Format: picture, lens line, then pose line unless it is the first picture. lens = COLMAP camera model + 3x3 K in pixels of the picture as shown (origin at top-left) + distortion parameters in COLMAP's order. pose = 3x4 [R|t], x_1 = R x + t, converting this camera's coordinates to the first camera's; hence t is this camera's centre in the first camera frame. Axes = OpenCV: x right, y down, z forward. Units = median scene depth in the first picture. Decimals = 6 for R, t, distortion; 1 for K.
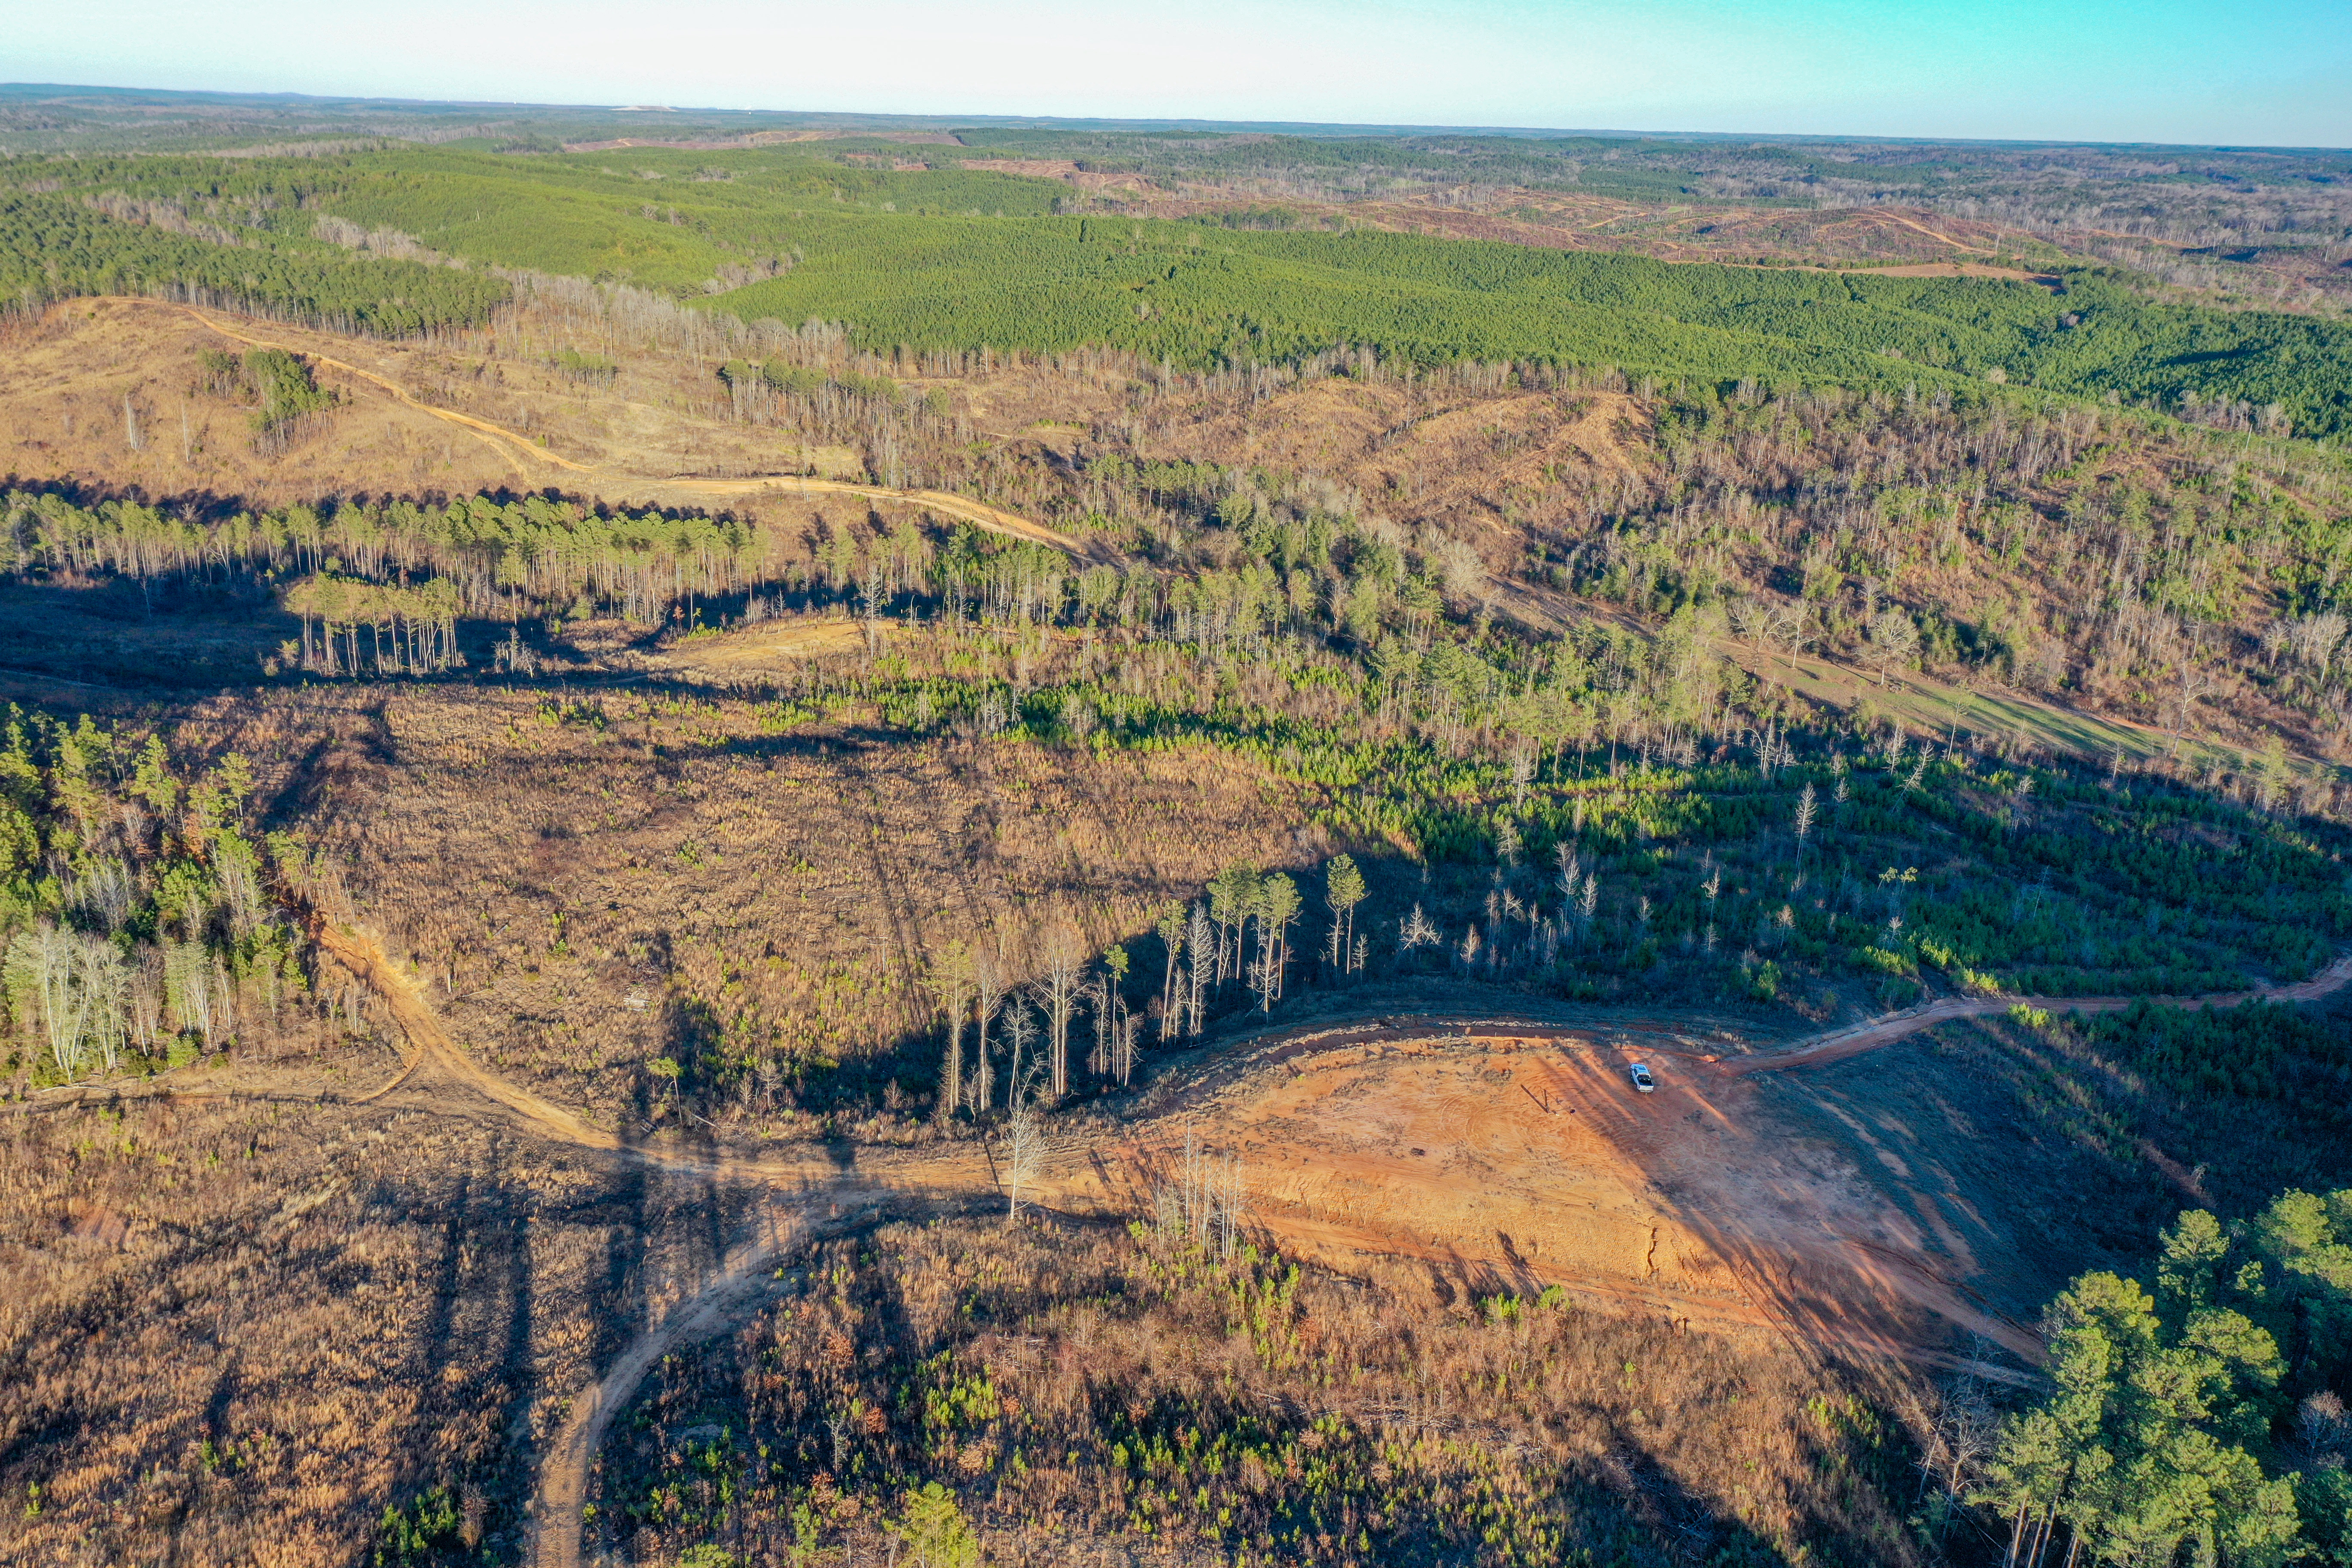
lens RADIAL K [[1847.3, 0, 1172.2], [0, 1847.3, 791.3], [0, 0, 1]] dist [0.002844, 0.003075]
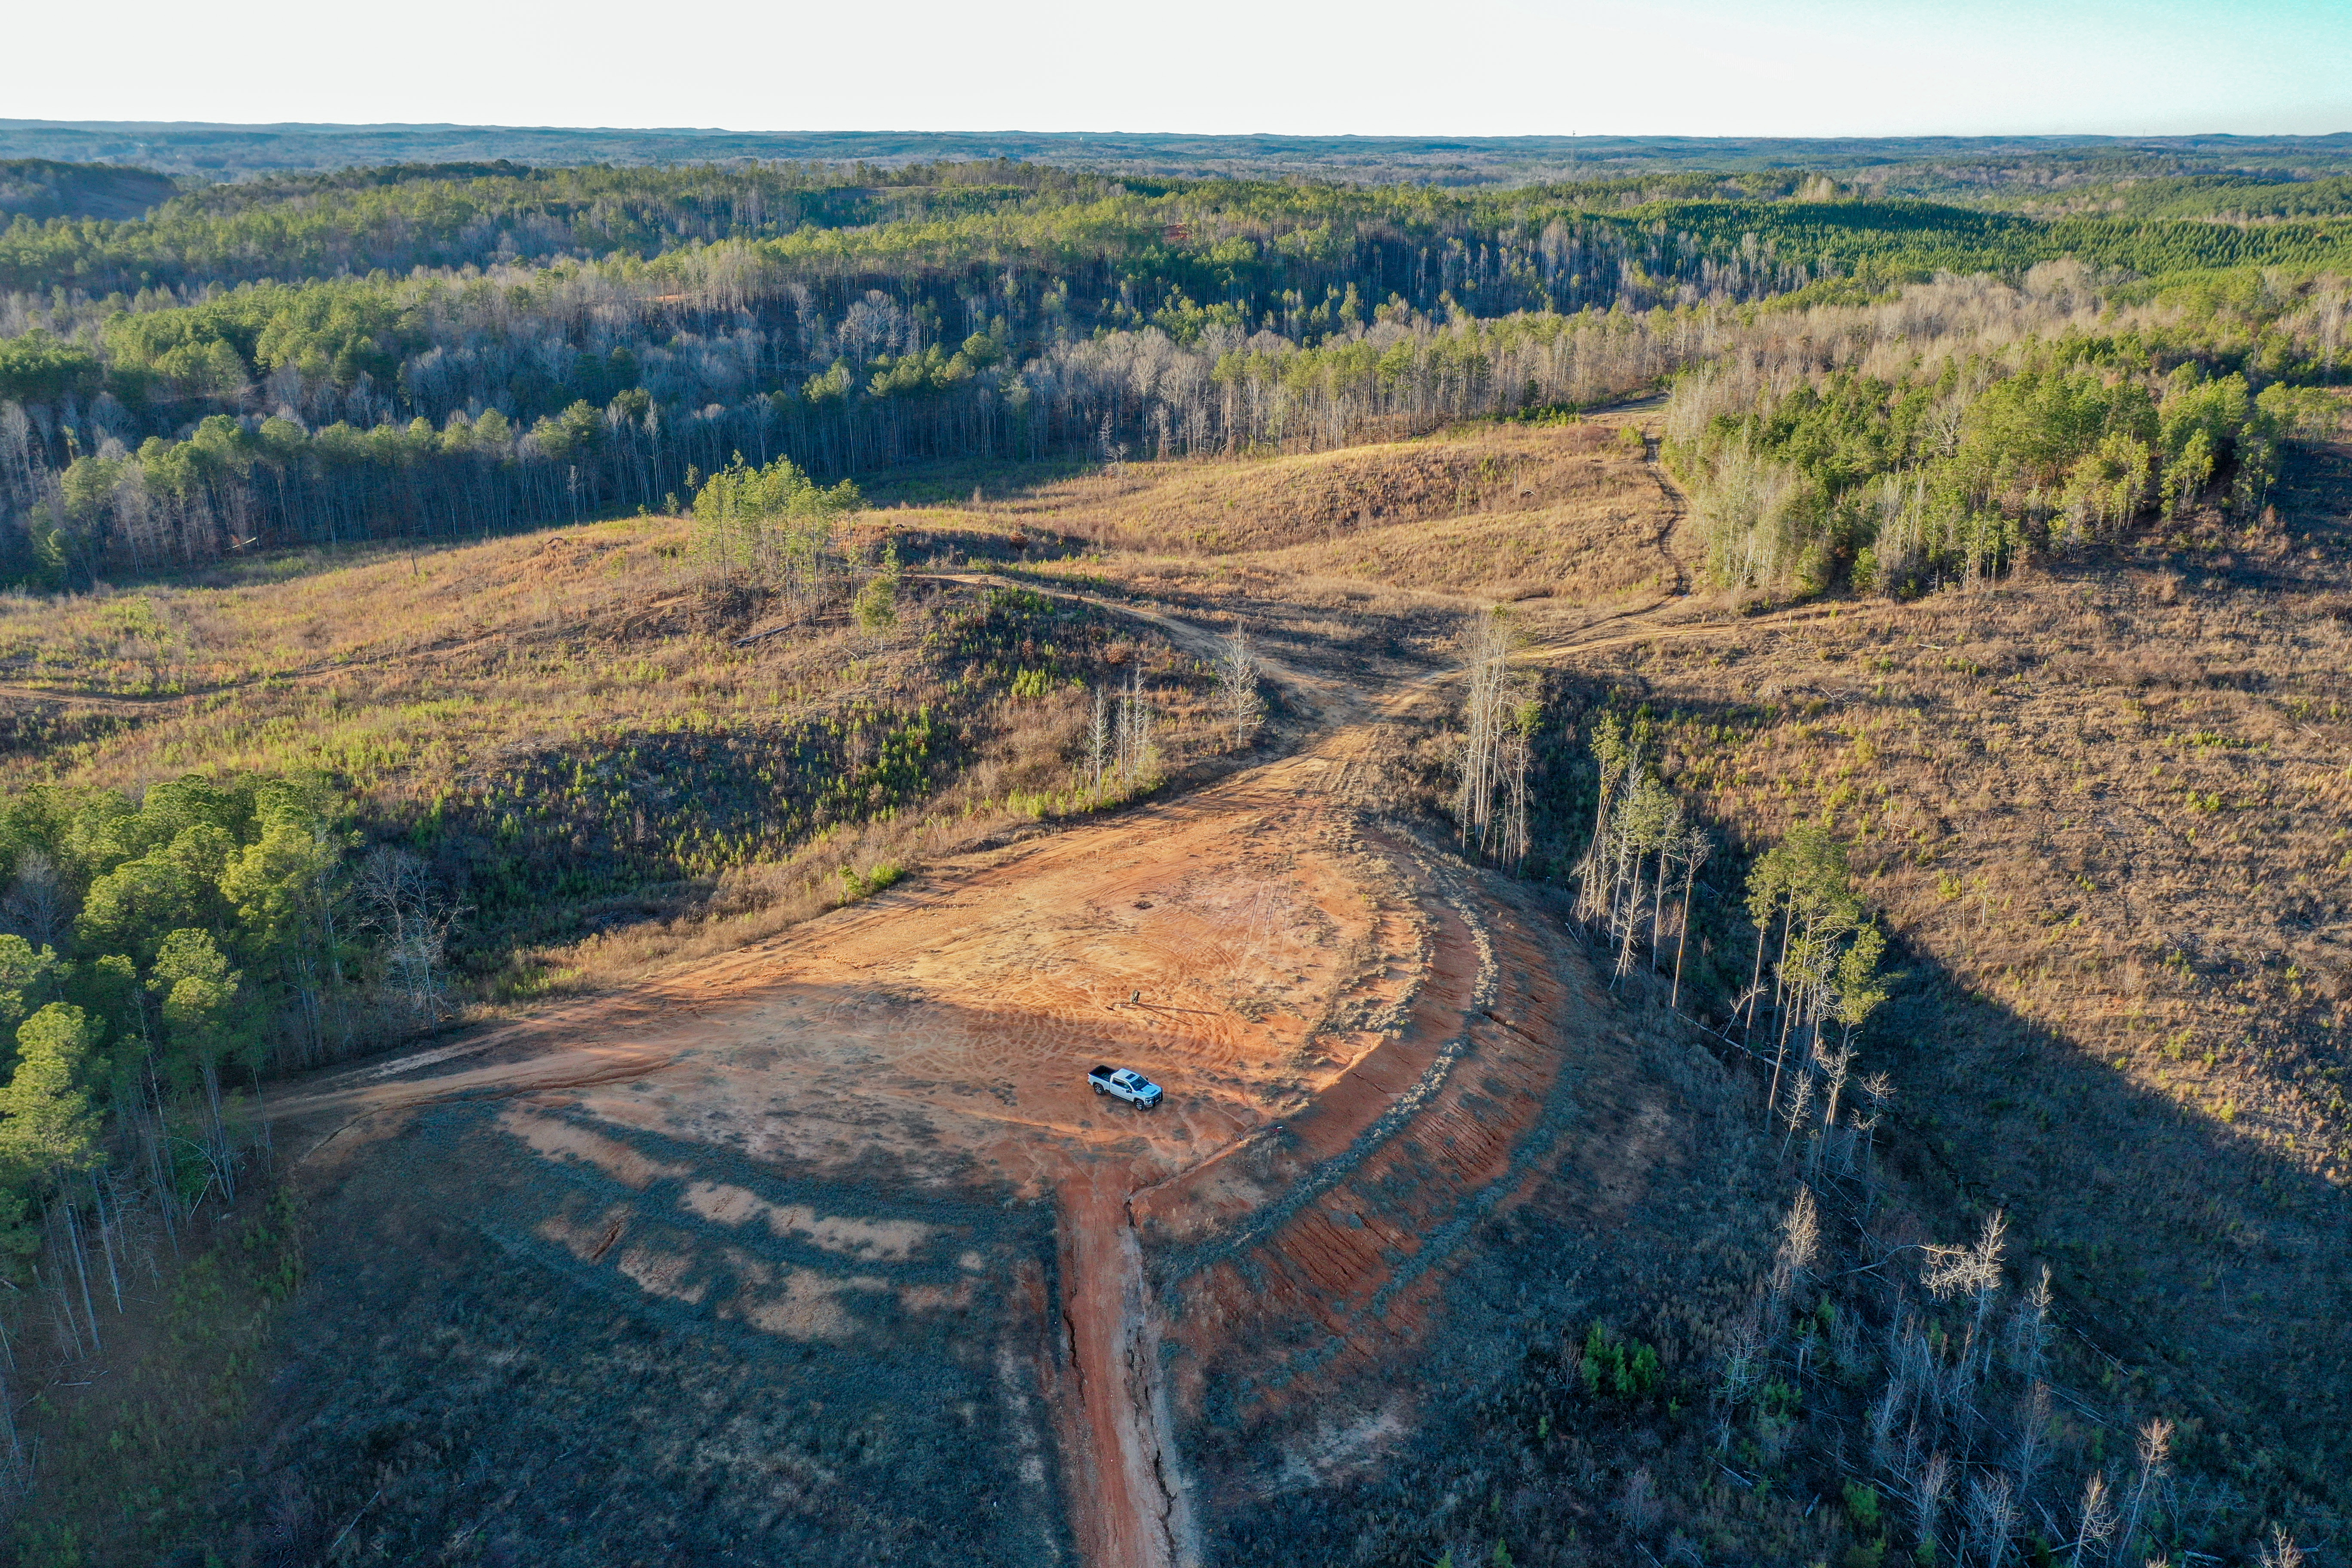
lens RADIAL K [[1862.3, 0, 1176.0], [0, 1862.3, 784.0], [0, 0, 1]] dist [0.002517, -0.002833]
pose [[-0.532954, 0.258393, -0.805725, 0.313491], [-0.299012, 0.833279, 0.465014, -0.094259], [0.791550, 0.488752, -0.366837, 0.525518]]
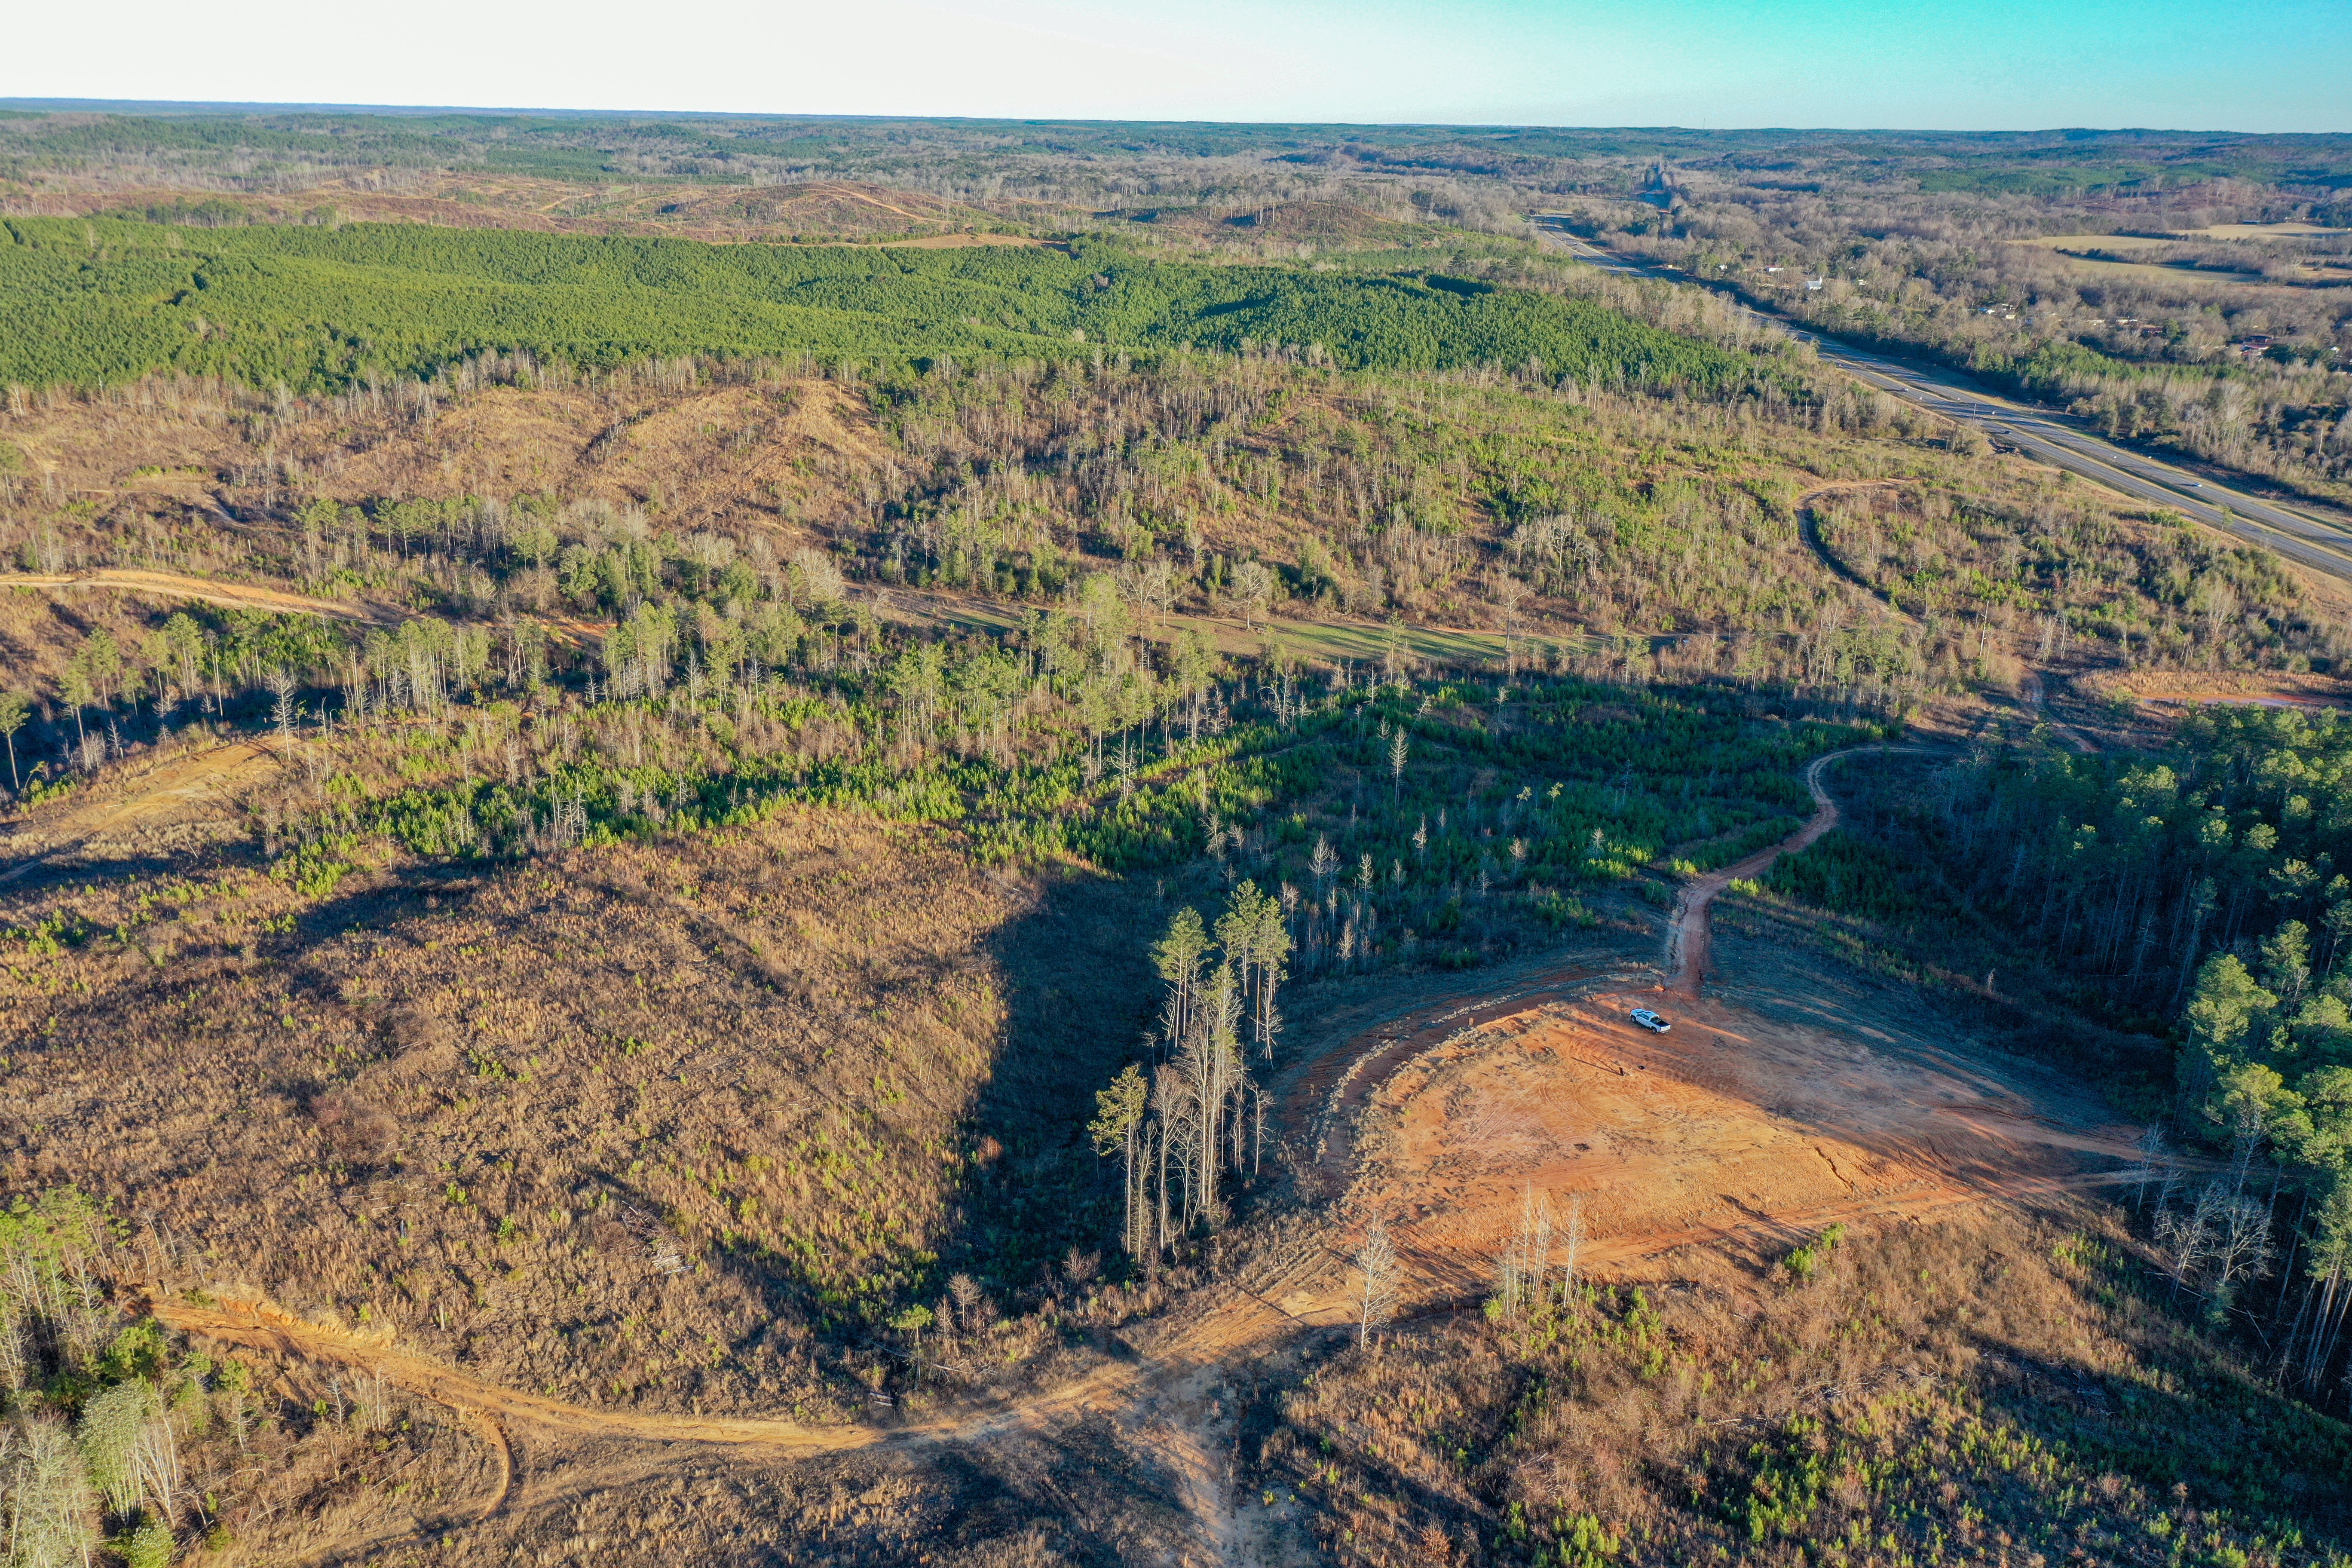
lens RADIAL K [[1847.7, 0, 1176.6], [0, 1847.7, 781.3], [0, 0, 1]] dist [0.008766, 0.001647]
pose [[0.838242, -0.191423, 0.510595, -0.215999], [0.188204, 0.980382, 0.058572, -0.040970], [-0.511790, 0.046999, 0.857824, 0.098727]]
